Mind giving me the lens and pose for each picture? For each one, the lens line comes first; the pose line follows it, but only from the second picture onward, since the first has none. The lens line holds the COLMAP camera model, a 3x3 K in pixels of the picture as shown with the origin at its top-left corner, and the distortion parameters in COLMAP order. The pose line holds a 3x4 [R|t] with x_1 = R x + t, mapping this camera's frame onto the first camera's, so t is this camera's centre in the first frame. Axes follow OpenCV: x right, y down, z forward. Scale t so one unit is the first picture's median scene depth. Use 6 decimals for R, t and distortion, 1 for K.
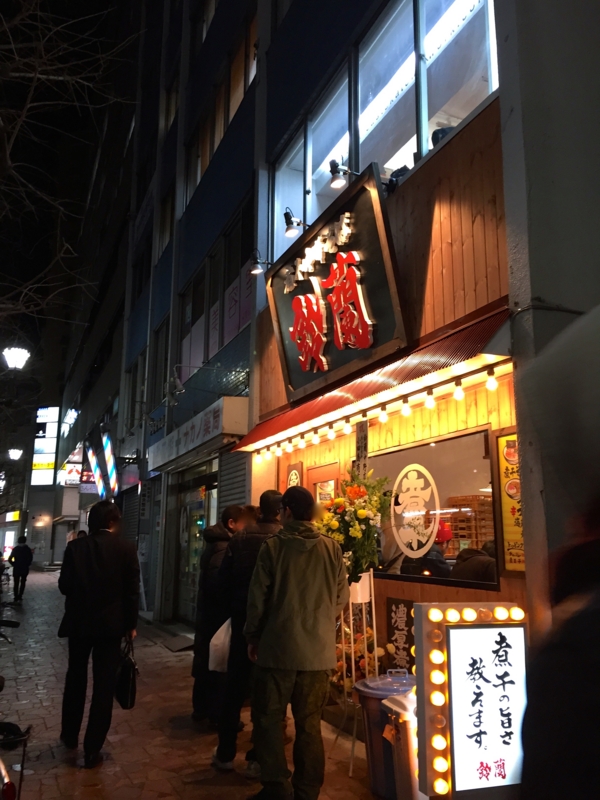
lens RADIAL K [[682.8, 0, 300.4], [0, 682.8, 392.6], [0, 0, 1]] dist [0.032070, -0.049324]
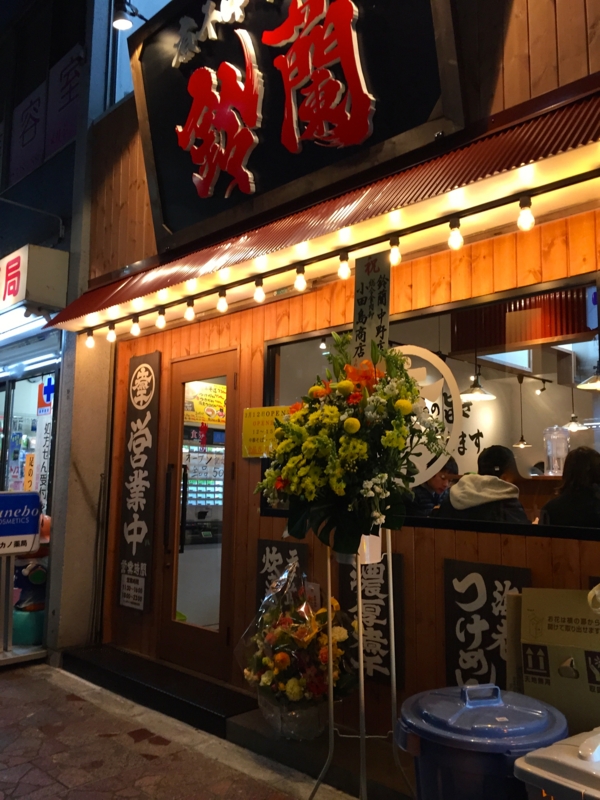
lens RADIAL K [[682.8, 0, 303.3], [0, 682.8, 408.4], [0, 0, 1]] dist [0.032070, -0.049324]
pose [[0.927350, 0.052804, 0.370450, -0.139178], [-0.092995, 0.991456, 0.091473, 0.101044], [-0.362454, -0.119277, 0.924337, 0.389628]]
